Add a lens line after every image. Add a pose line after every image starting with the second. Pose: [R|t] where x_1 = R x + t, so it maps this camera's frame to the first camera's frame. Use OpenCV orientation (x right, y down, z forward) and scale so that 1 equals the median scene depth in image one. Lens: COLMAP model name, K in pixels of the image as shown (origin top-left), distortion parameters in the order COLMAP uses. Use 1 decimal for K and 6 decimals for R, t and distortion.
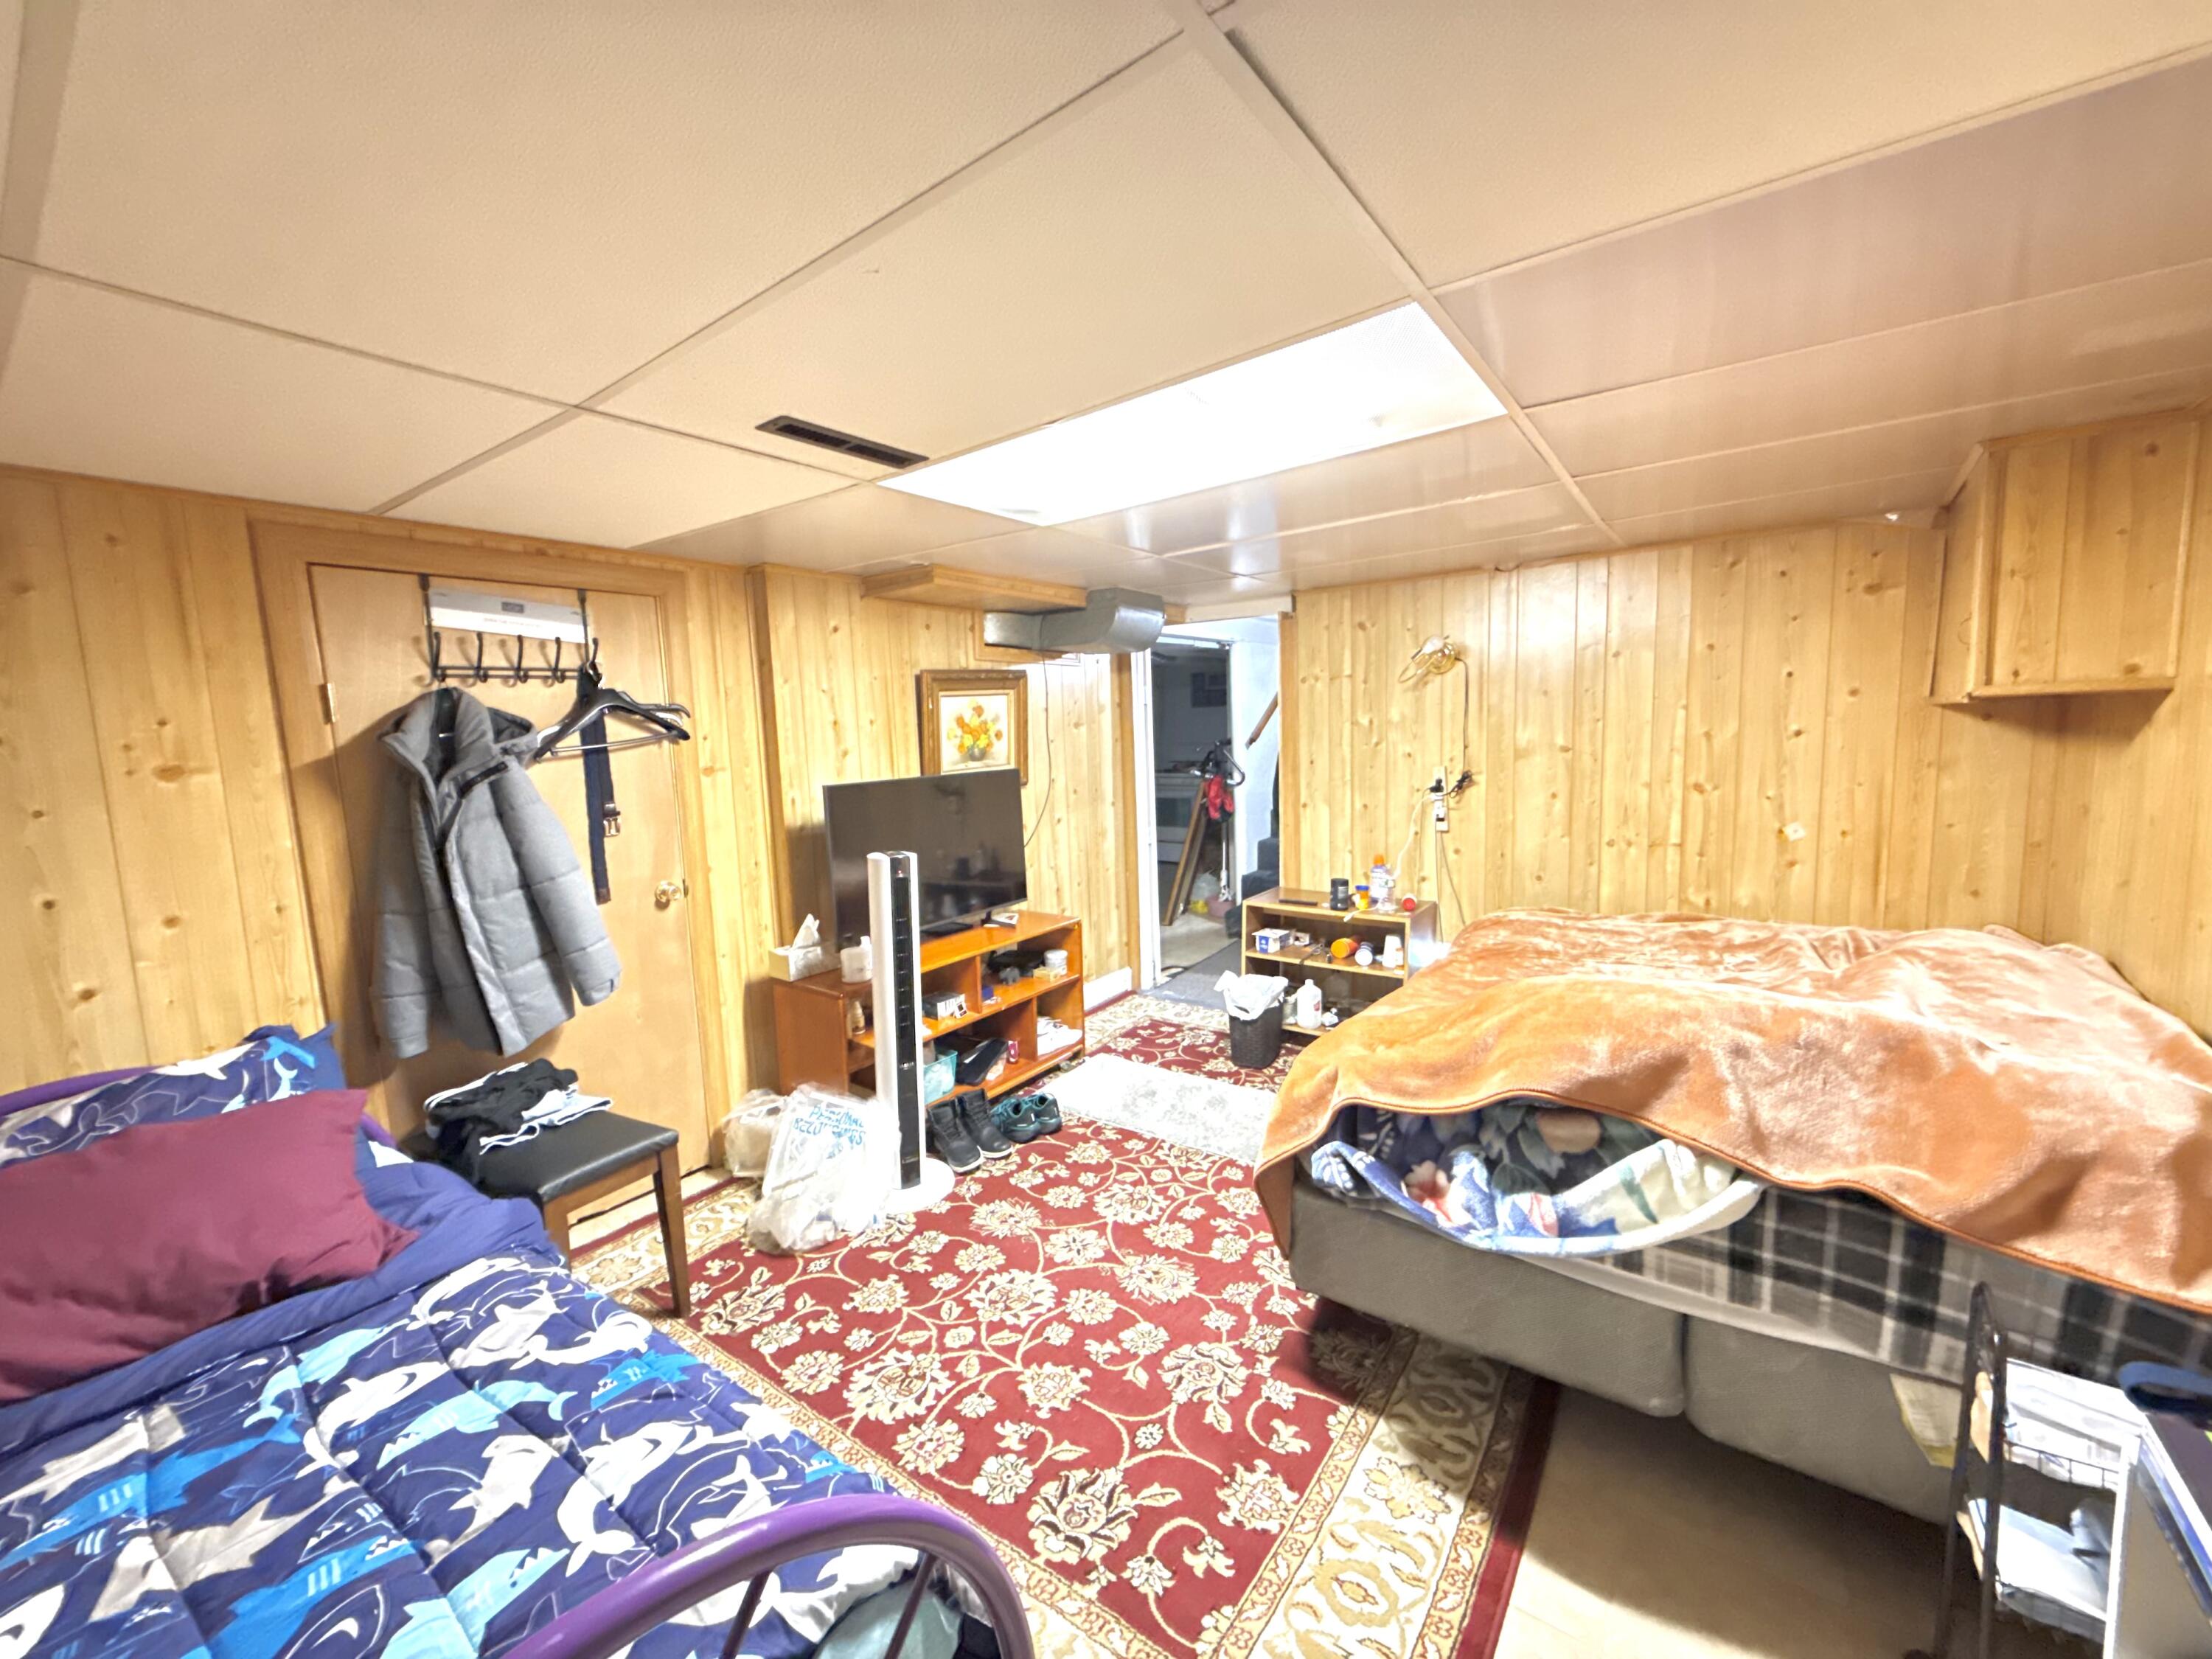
lens RADIAL K [[872.9, 0, 1106.0], [0, 872.9, 829.5], [0, 0, 1]] dist [0.000454, 0.000067]
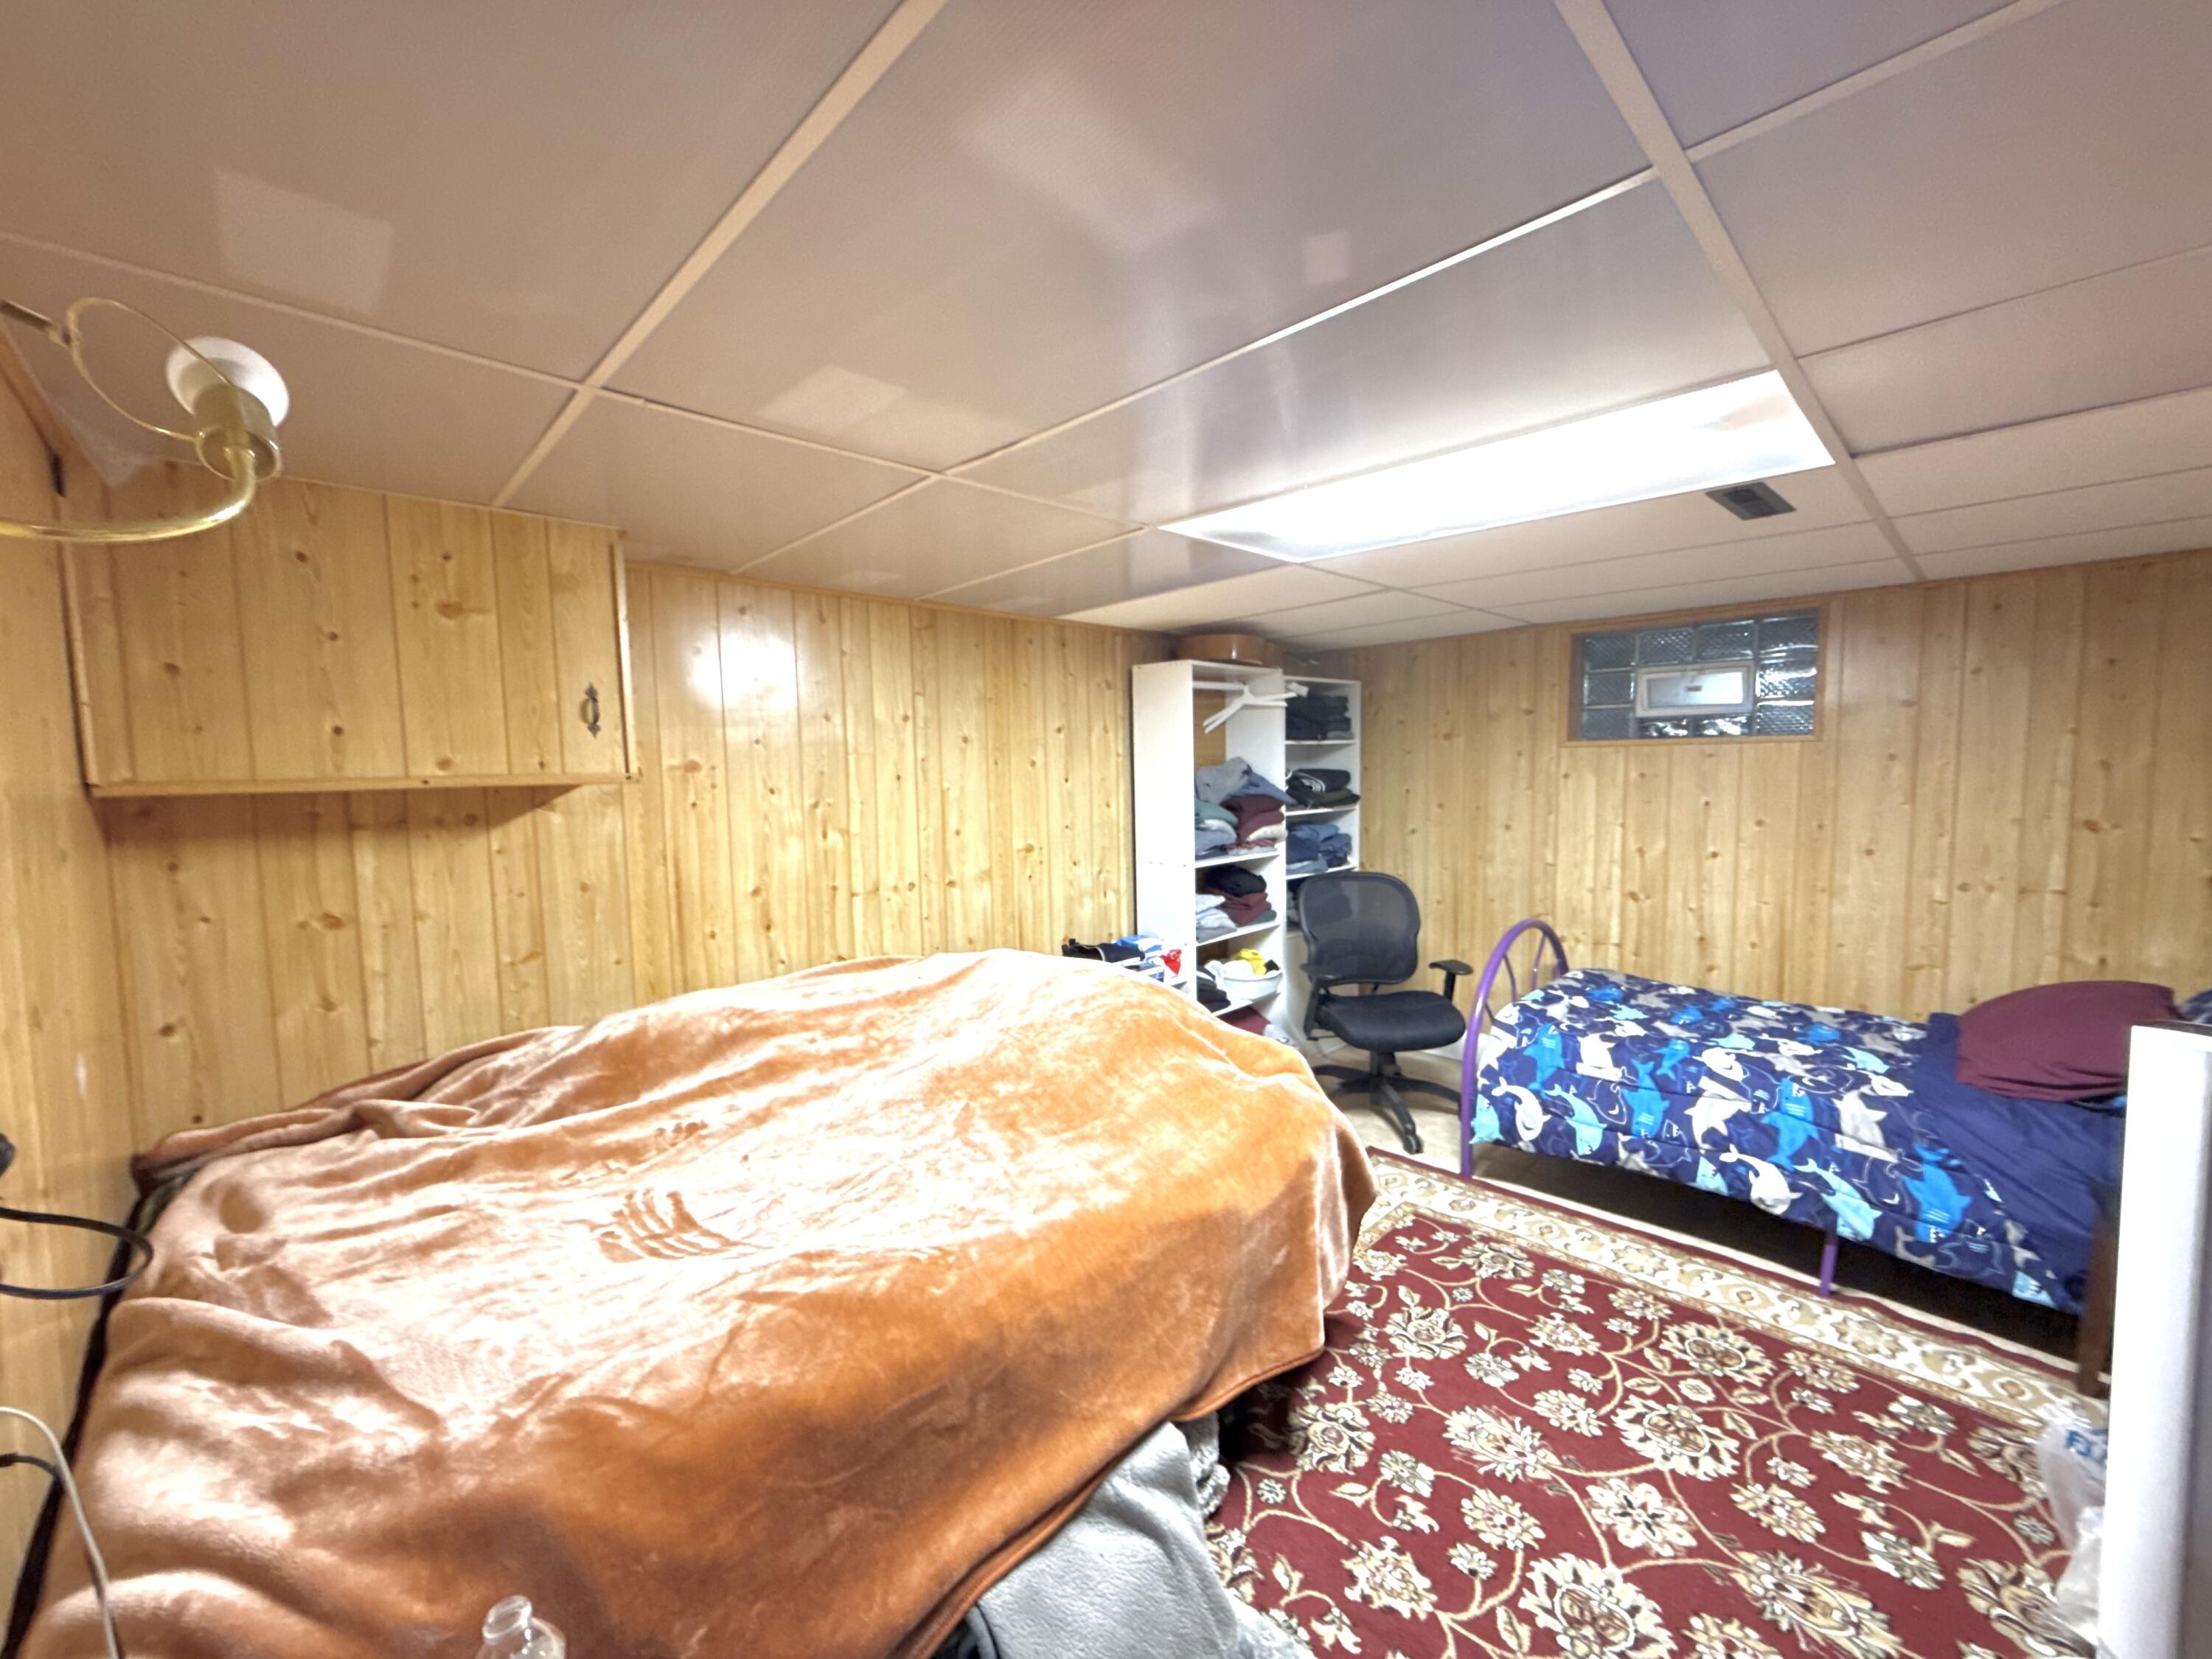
lens RADIAL K [[872.9, 0, 1106.0], [0, 872.9, 829.5], [0, 0, 1]] dist [0.000454, 0.000067]
pose [[-0.985119, 0.034945, 0.168281, 0.291706], [0.066209, 0.980705, 0.183938, -0.245844], [-0.158607, 0.192343, -0.968426, 1.939678]]
